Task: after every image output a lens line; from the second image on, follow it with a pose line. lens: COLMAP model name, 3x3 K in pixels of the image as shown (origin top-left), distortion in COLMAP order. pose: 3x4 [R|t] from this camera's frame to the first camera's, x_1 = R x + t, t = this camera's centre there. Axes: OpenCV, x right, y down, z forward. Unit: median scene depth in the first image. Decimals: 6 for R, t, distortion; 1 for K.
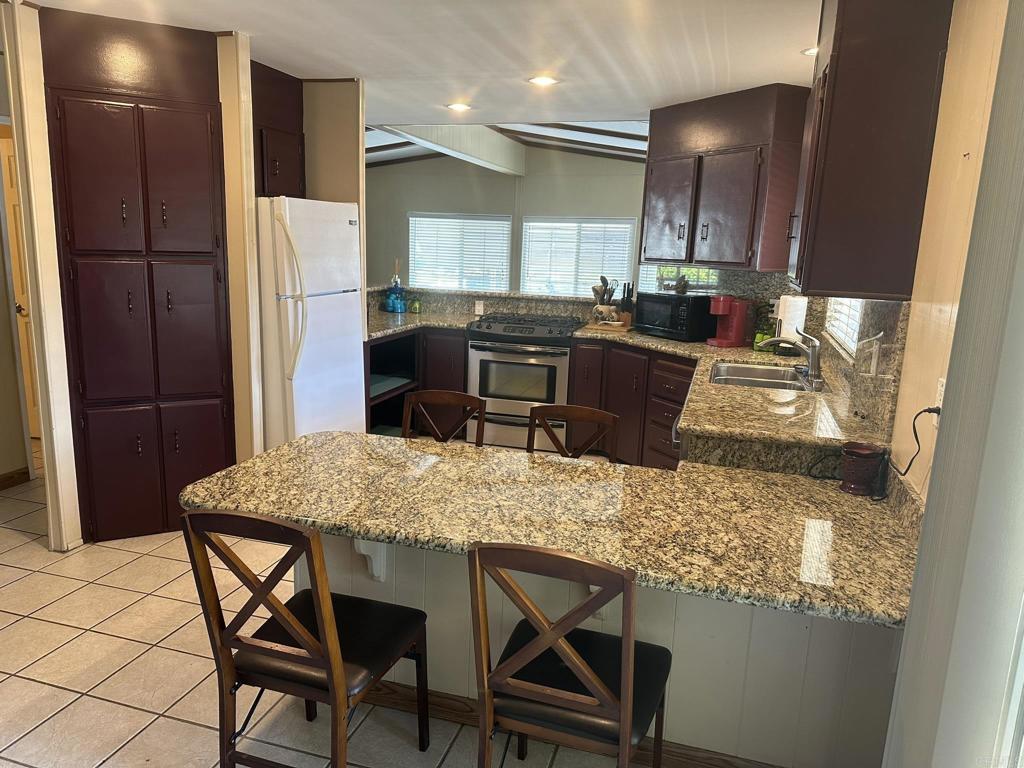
lens RADIAL K [[714.2, 0, 507.9], [0, 714.2, 383.0], [0, 0, 1]] dist [0.060086, -0.083143]
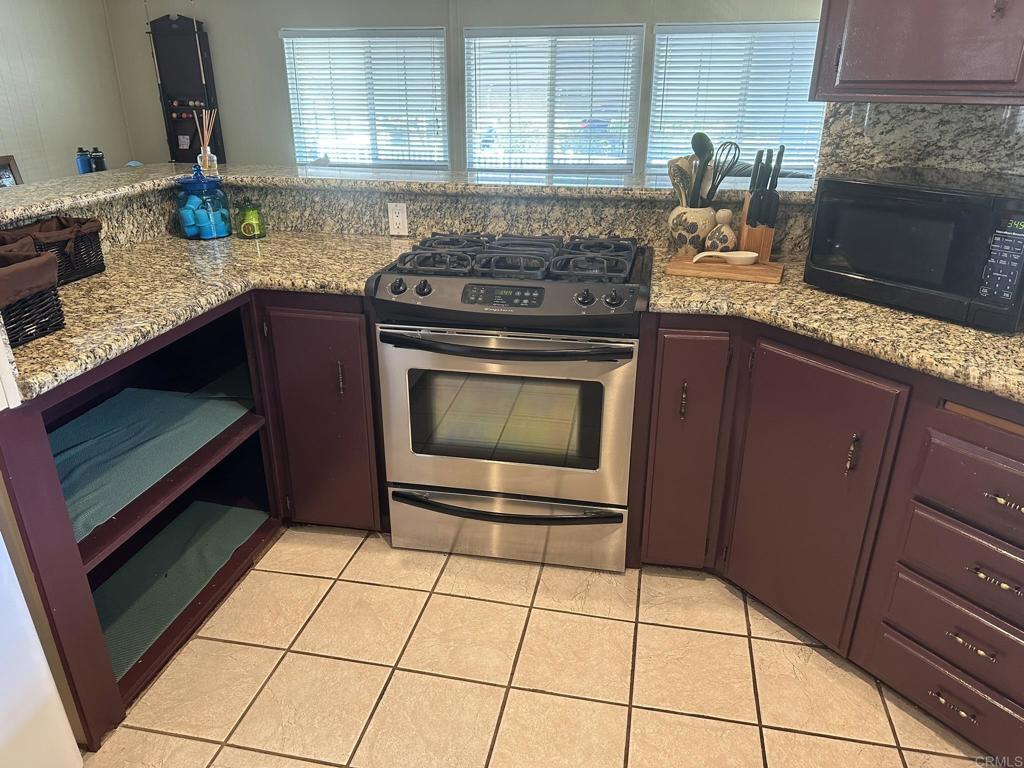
lens RADIAL K [[714.2, 0, 510.9], [0, 714.2, 385.4], [0, 0, 1]] dist [0.060086, -0.083143]
pose [[0.994754, -0.069612, 0.074964, -0.013100], [0.052892, 0.977211, 0.205573, -0.112855], [-0.087566, -0.200529, 0.975766, 0.660012]]
